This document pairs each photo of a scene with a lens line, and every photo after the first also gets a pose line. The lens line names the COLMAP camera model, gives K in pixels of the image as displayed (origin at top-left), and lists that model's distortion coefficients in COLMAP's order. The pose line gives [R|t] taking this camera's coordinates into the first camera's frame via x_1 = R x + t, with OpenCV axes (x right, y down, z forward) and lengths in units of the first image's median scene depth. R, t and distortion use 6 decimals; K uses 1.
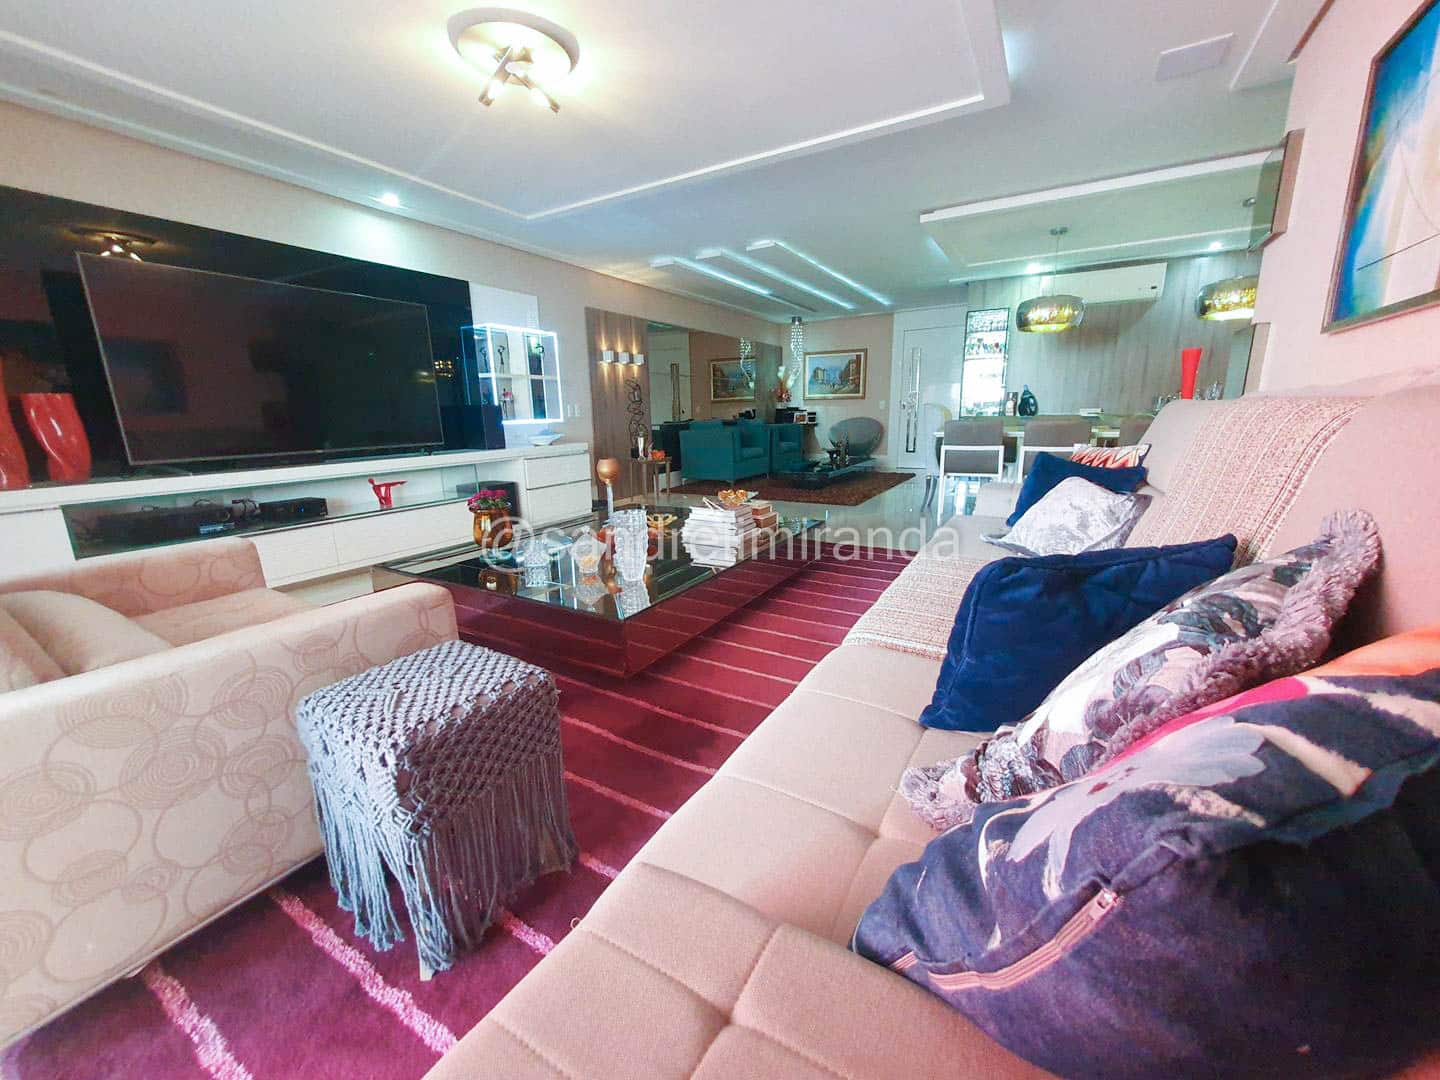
lens RADIAL K [[567.5, 0, 716.3], [0, 567.5, 536.2], [0, 0, 1]] dist [0.000825, 0.000260]
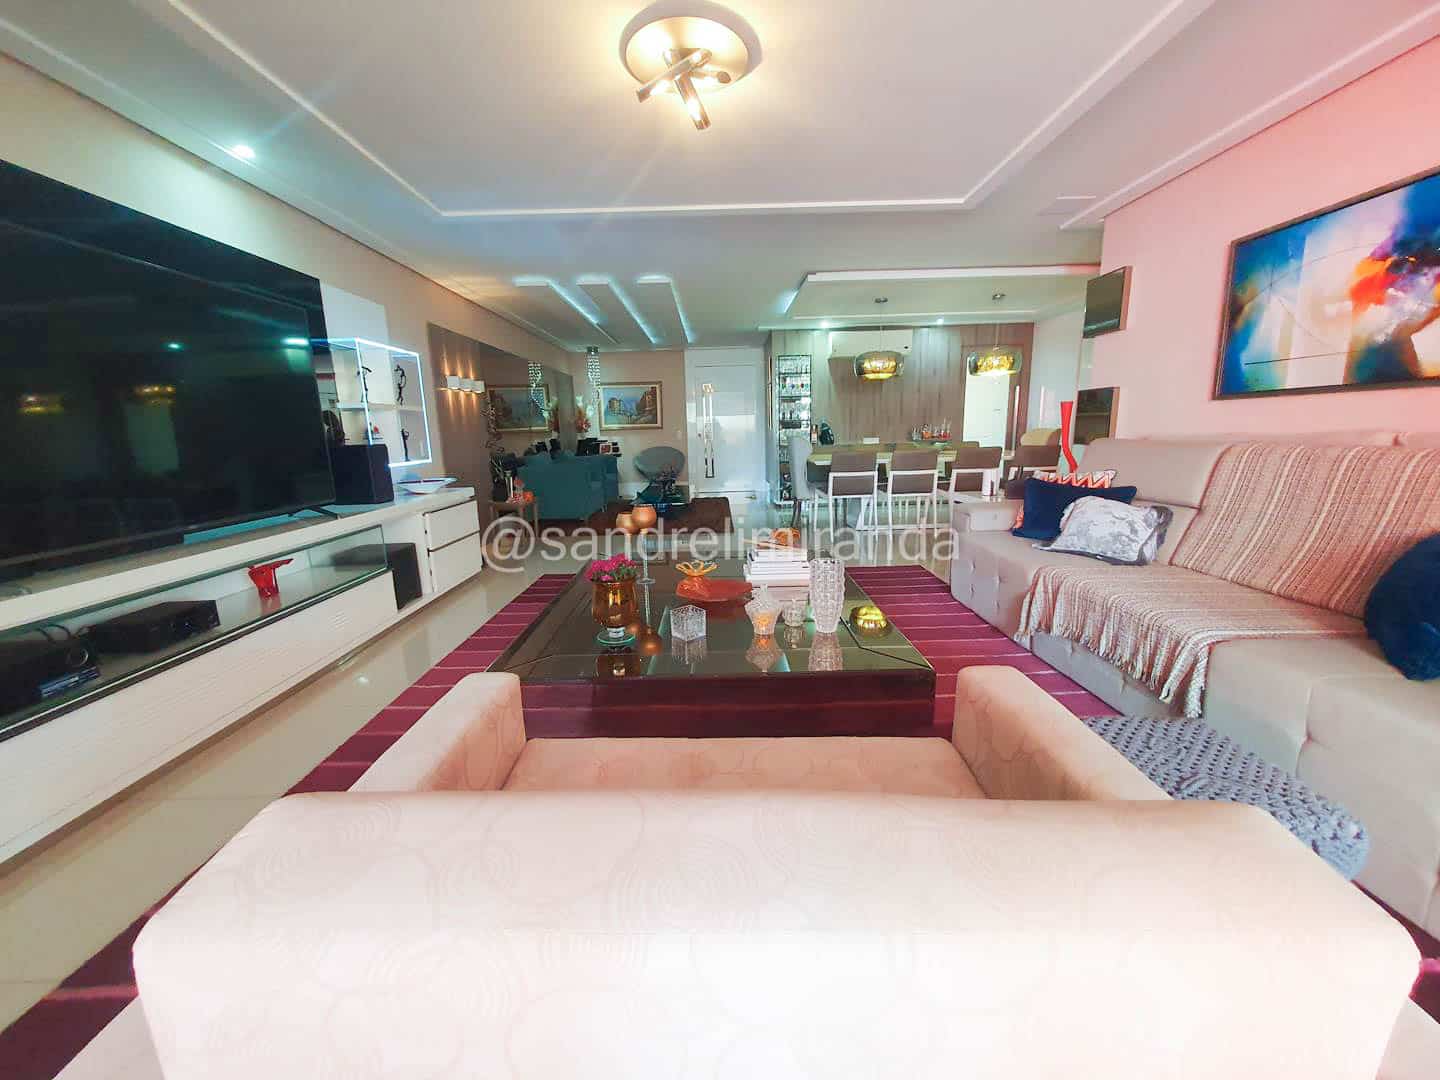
lens RADIAL K [[567.5, 0, 717.6], [0, 567.5, 536.0], [0, 0, 1]] dist [0.000825, 0.000260]
pose [[0.858945, -0.097988, 0.502606, -0.202303], [0.119937, 0.992716, -0.011431, -0.024712], [-0.497824, 0.070099, 0.864440, 0.066945]]
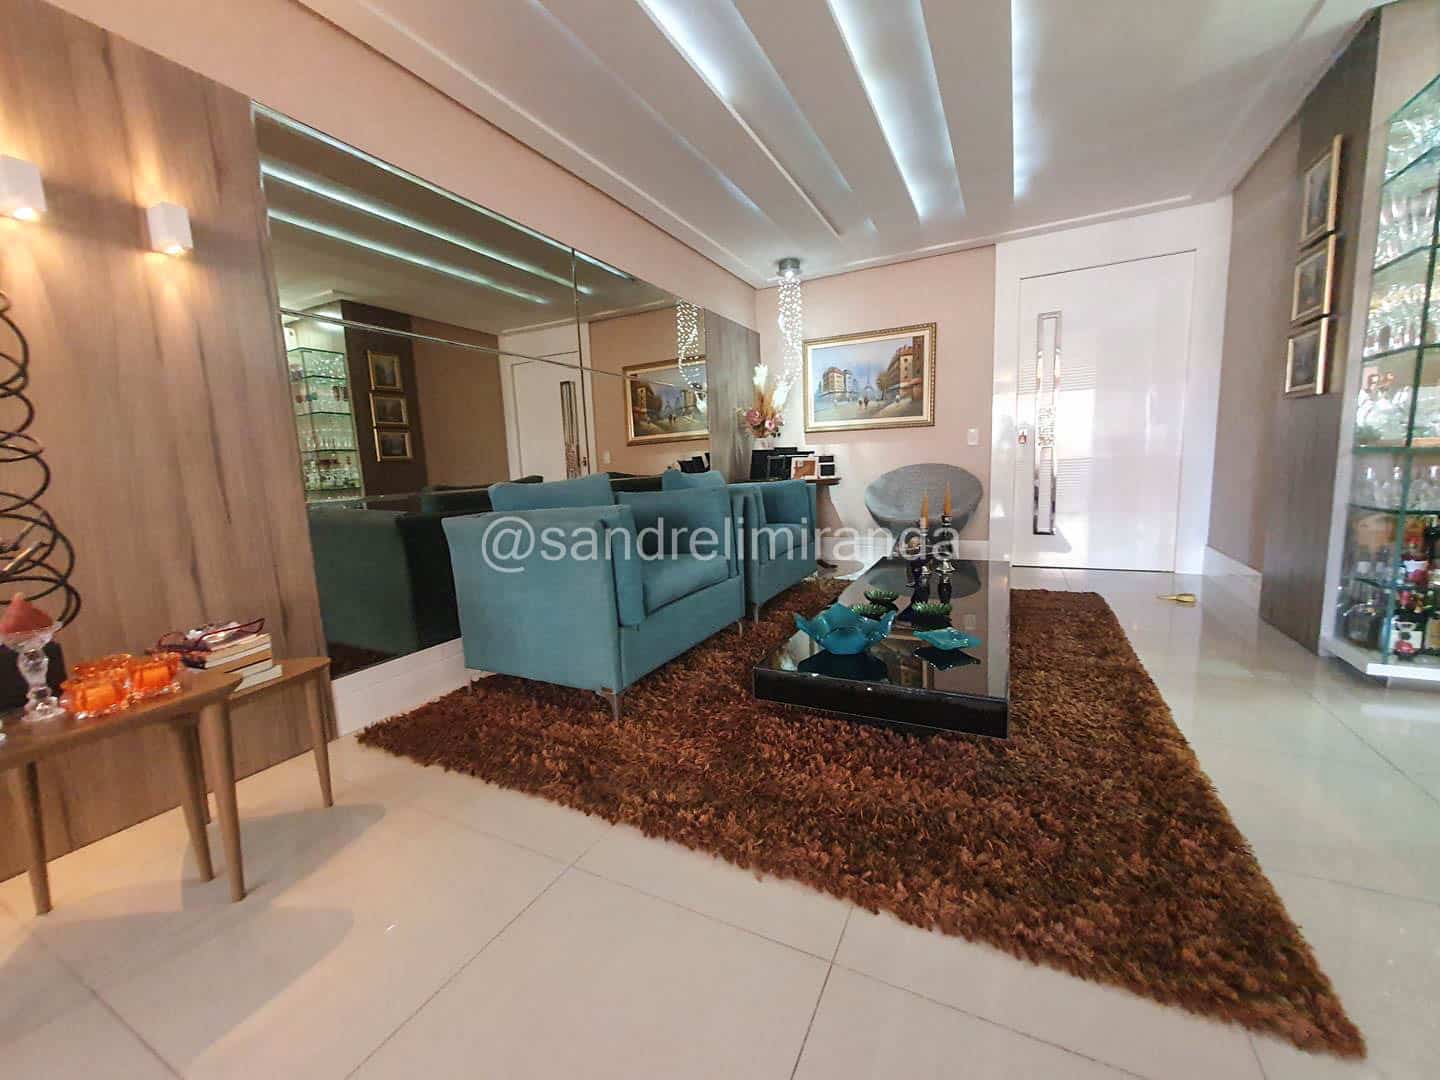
lens RADIAL K [[567.5, 0, 717.1], [0, 567.5, 542.3], [0, 0, 1]] dist [0.000825, 0.000260]
pose [[0.998315, -0.031064, 0.049017, 0.051449], [0.034906, 0.996216, -0.079593, -0.115128], [-0.046359, 0.081170, 0.995622, 0.555213]]
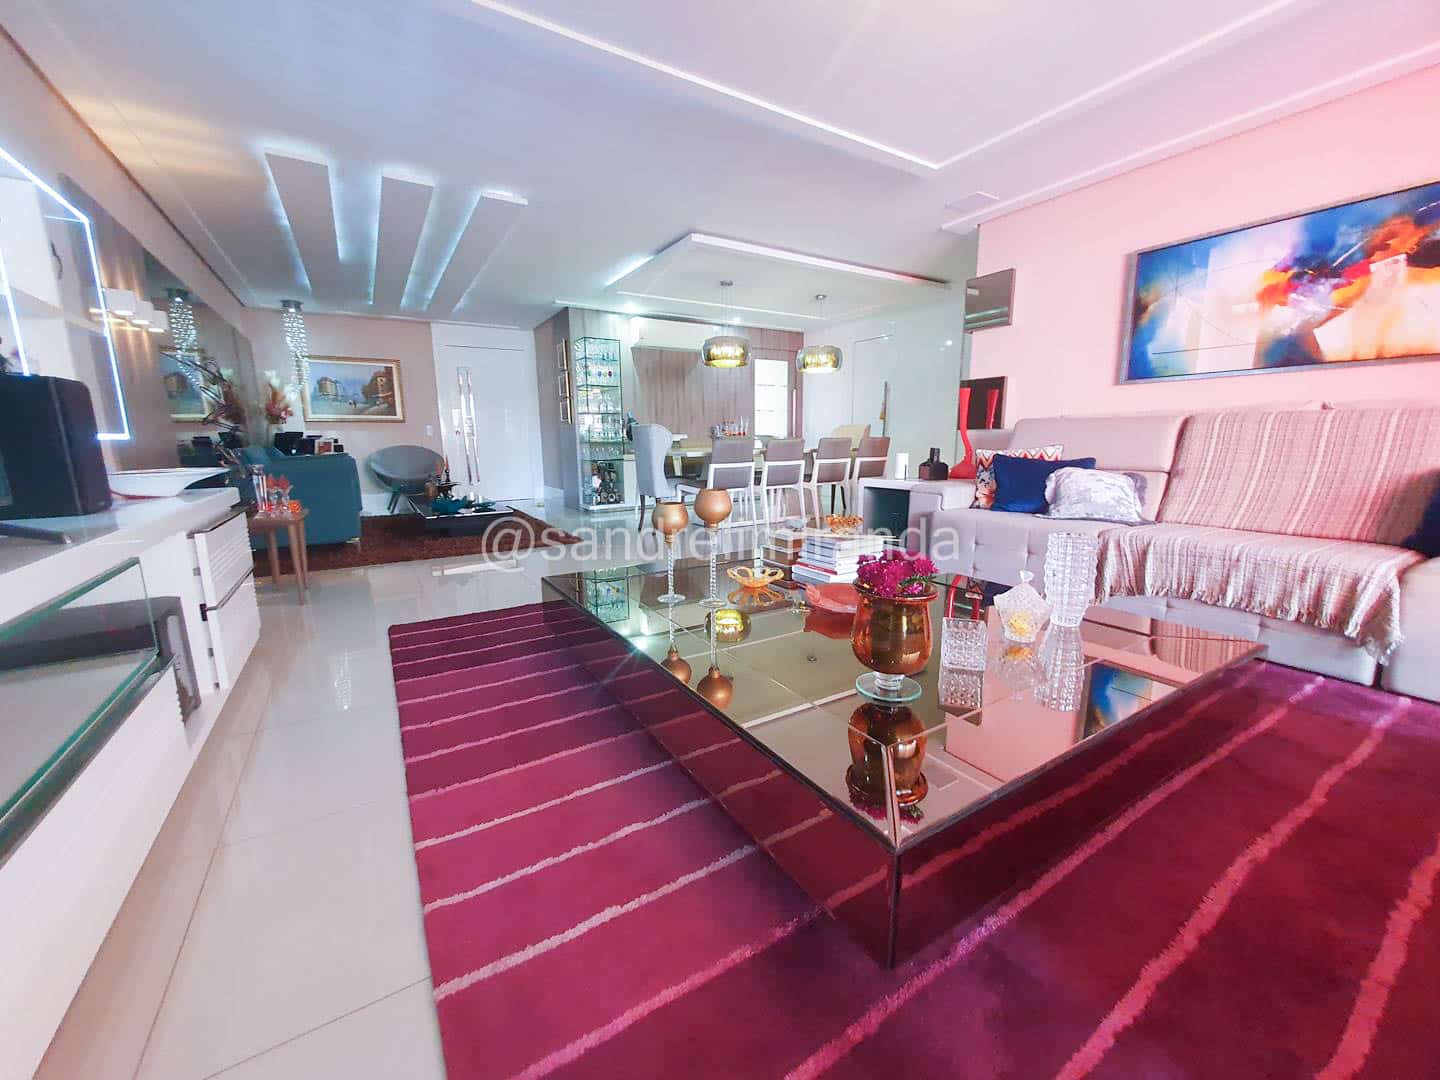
lens RADIAL K [[567.5, 0, 718.6], [0, 567.5, 536.8], [0, 0, 1]] dist [0.000825, 0.000260]
pose [[0.463954, -0.140385, 0.874665, -0.264970], [0.193726, 0.979543, 0.054459, -0.044666], [-0.864417, 0.144179, 0.481659, 0.268172]]
